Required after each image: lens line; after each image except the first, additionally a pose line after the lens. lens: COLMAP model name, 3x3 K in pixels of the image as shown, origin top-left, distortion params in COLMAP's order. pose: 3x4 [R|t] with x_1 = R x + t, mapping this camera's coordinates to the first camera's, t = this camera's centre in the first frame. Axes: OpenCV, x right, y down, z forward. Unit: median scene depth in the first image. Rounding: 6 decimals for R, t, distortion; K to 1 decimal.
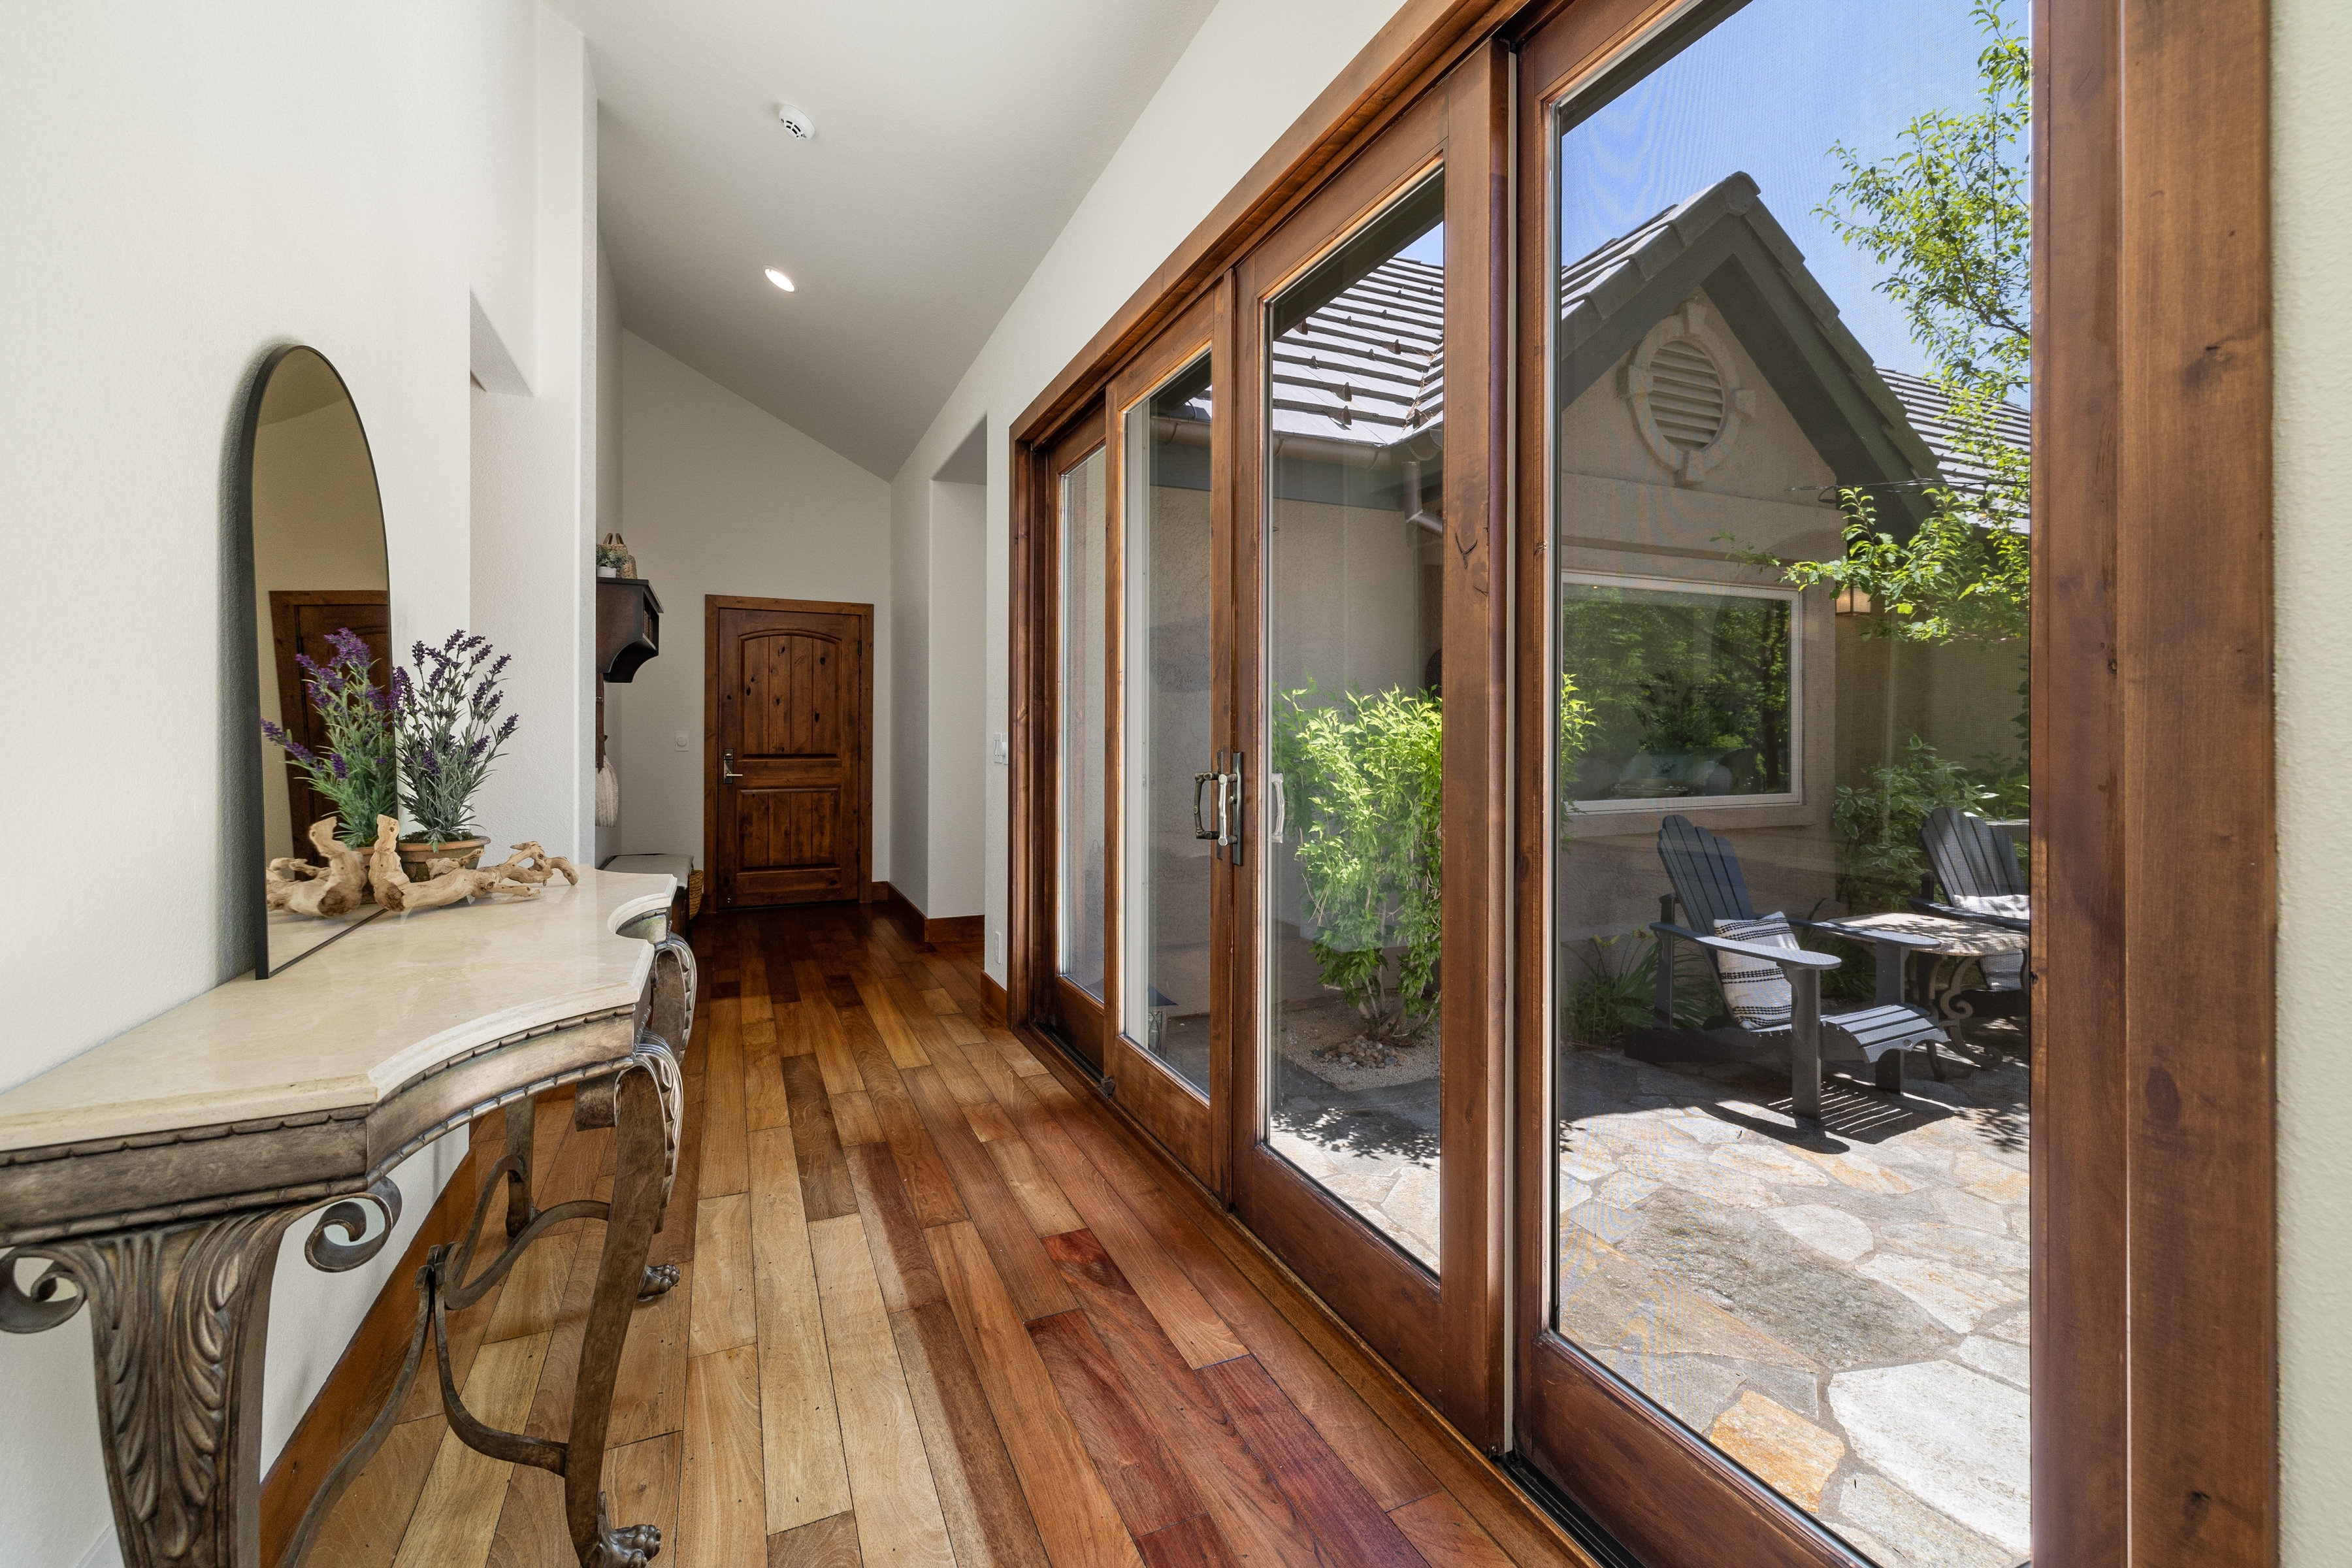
lens RADIAL K [[988.2, 0, 1173.8], [0, 988.2, 749.3], [0, 0, 1]] dist [0.001657, -0.000579]
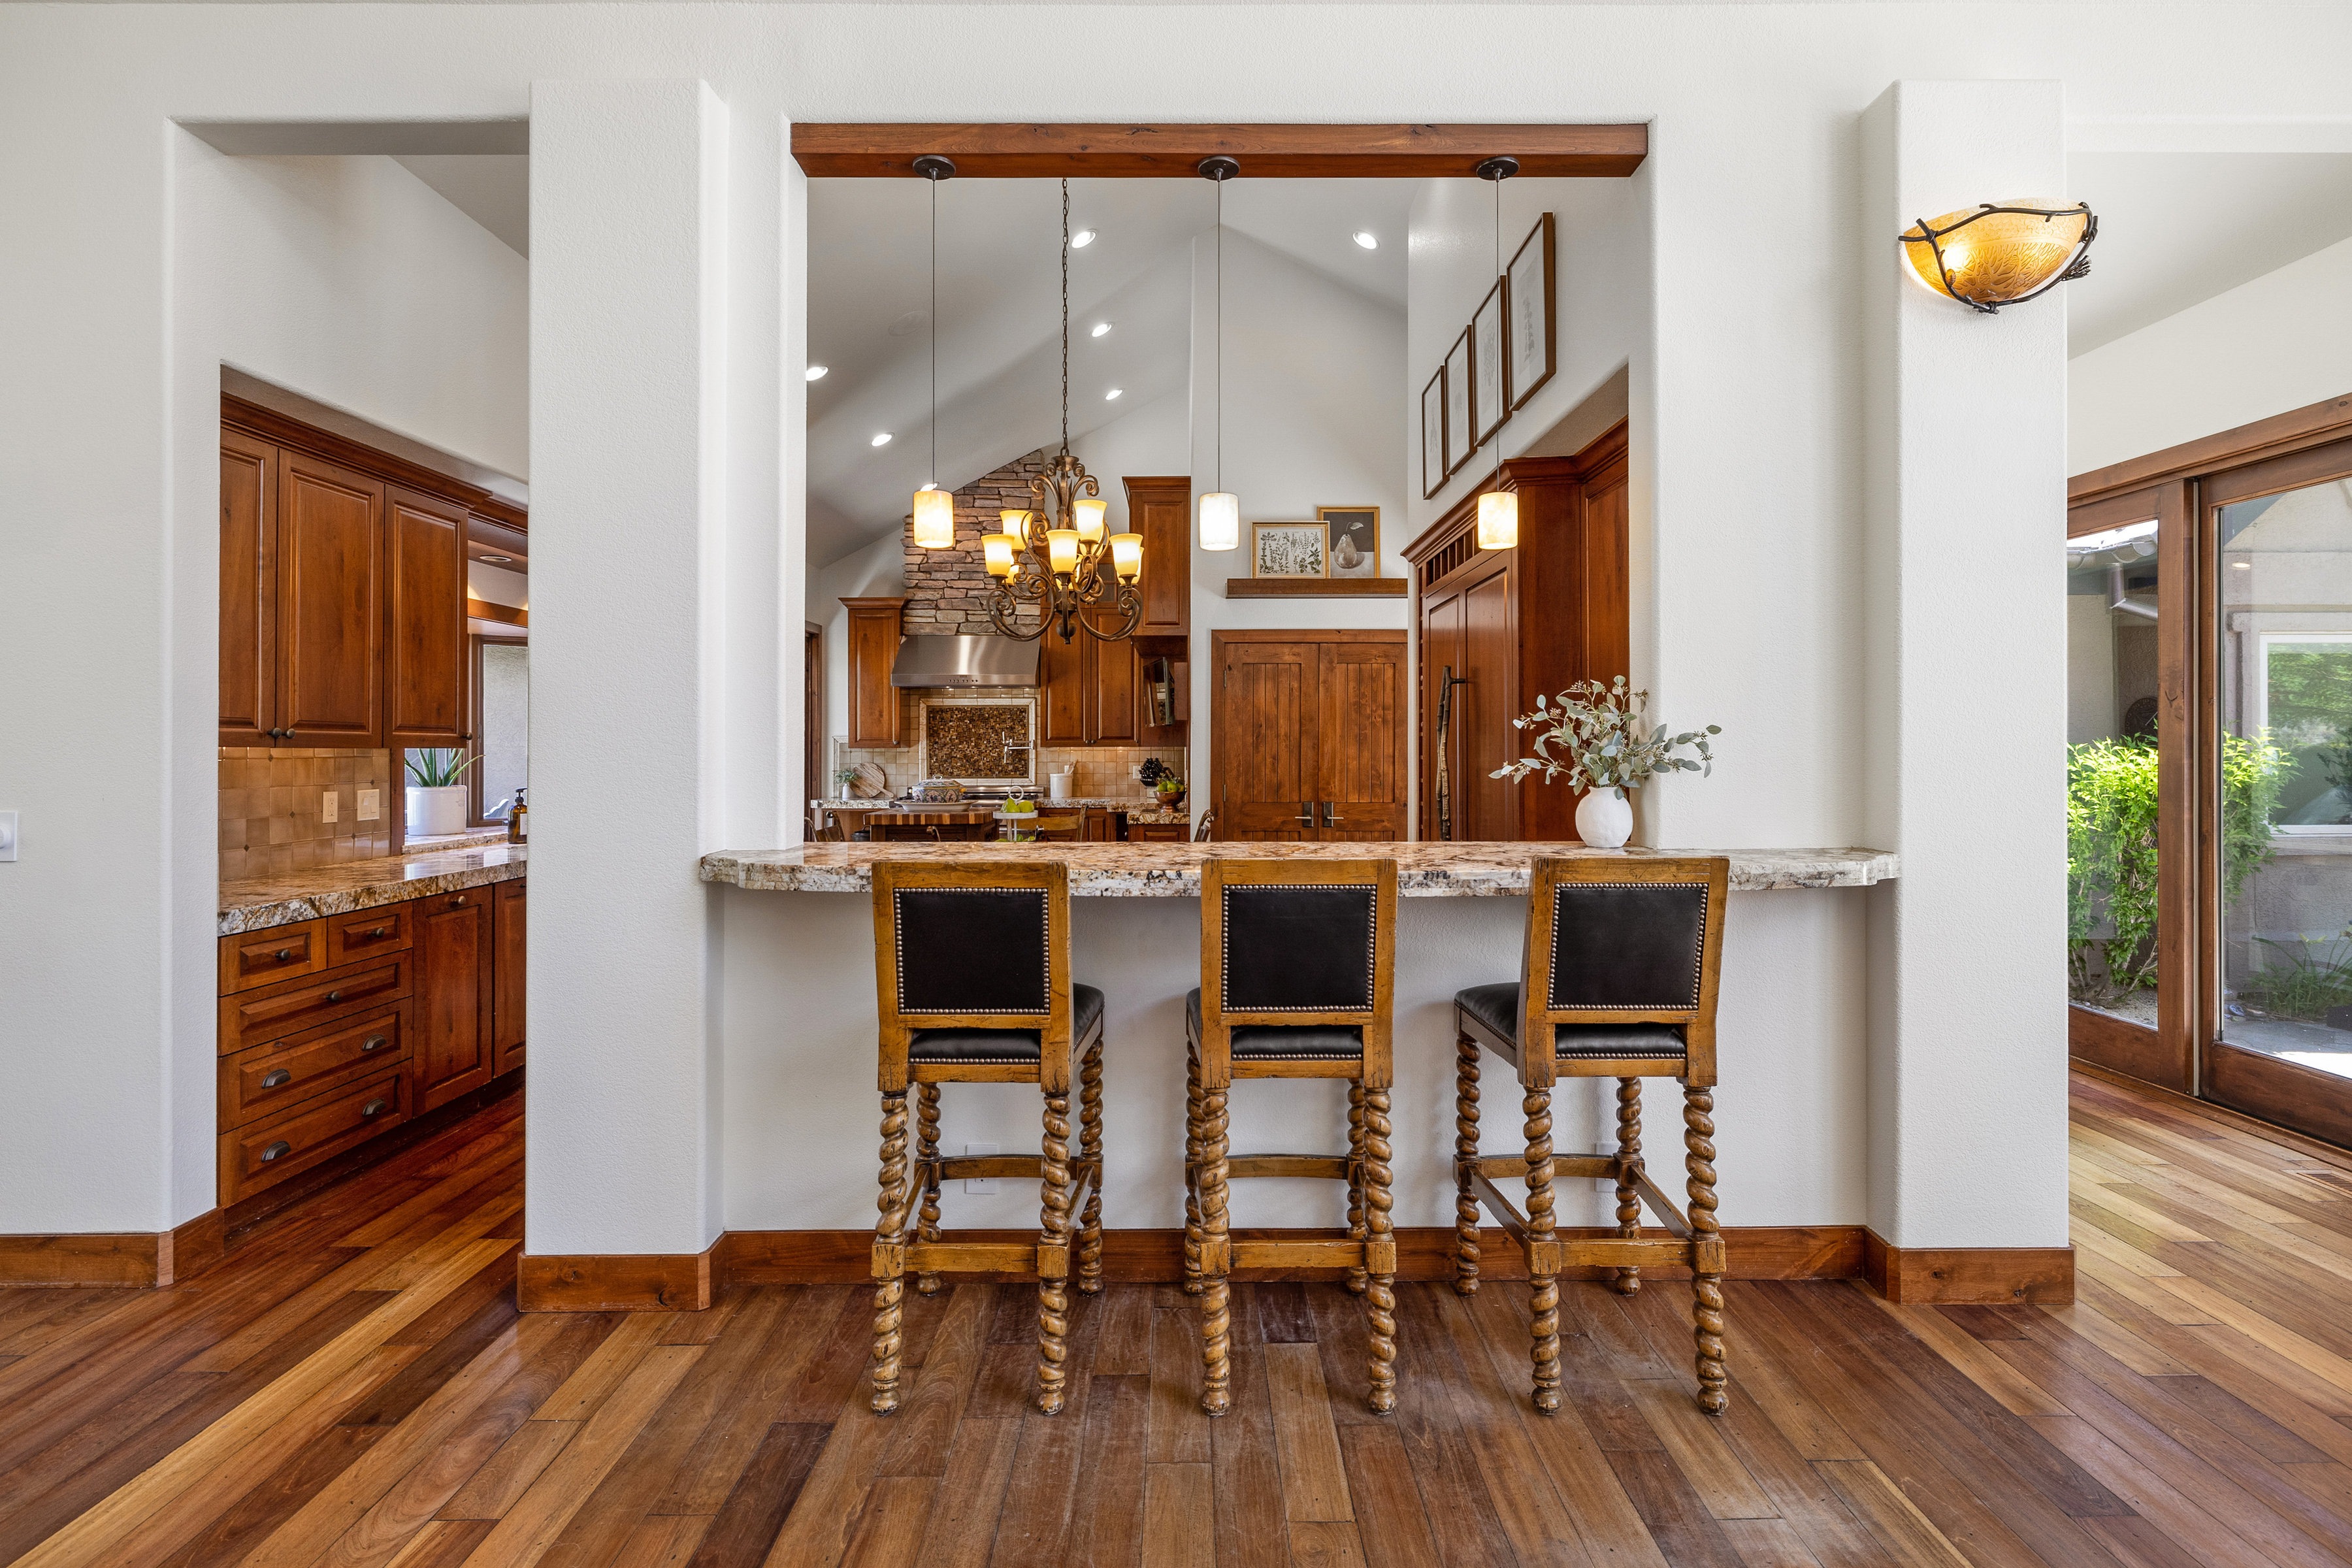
lens RADIAL K [[1144.6, 0, 1187.3], [0, 1144.6, 746.9], [0, 0, 1]] dist [-0.001390, -0.000229]
pose [[0.913887, 0.001417, -0.405966, -0.326037], [-0.007556, 0.999880, -0.013519, -0.019204], [0.405898, 0.015423, 0.913788, -1.072542]]
